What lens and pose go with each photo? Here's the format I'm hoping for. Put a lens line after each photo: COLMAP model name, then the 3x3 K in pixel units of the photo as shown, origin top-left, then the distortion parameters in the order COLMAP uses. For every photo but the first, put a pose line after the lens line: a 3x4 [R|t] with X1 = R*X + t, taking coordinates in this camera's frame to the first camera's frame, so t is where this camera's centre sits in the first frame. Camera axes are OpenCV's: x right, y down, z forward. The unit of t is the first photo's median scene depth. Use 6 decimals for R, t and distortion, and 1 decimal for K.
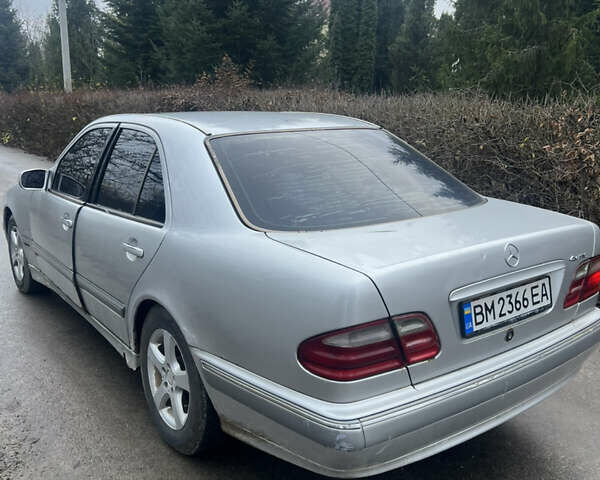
lens RADIAL K [[649.2, 0, 300.0], [0, 649.2, 240.0], [0, 0, 1]] dist [0.015406, 0.012926]
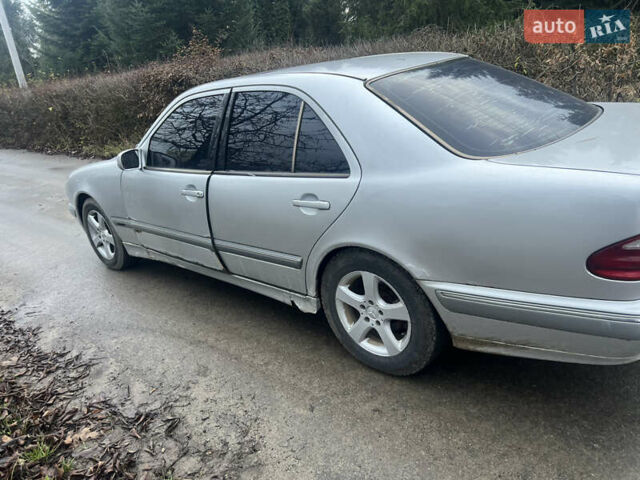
lens RADIAL K [[503.6, 0, 320.0], [0, 503.6, 249.4], [0, 0, 1]] dist [0.041432, -0.004187]
pose [[0.965556, -0.201820, 0.164227, -0.322658], [0.176984, 0.972084, 0.154043, -0.030440], [-0.190732, -0.119671, 0.974320, 0.163655]]
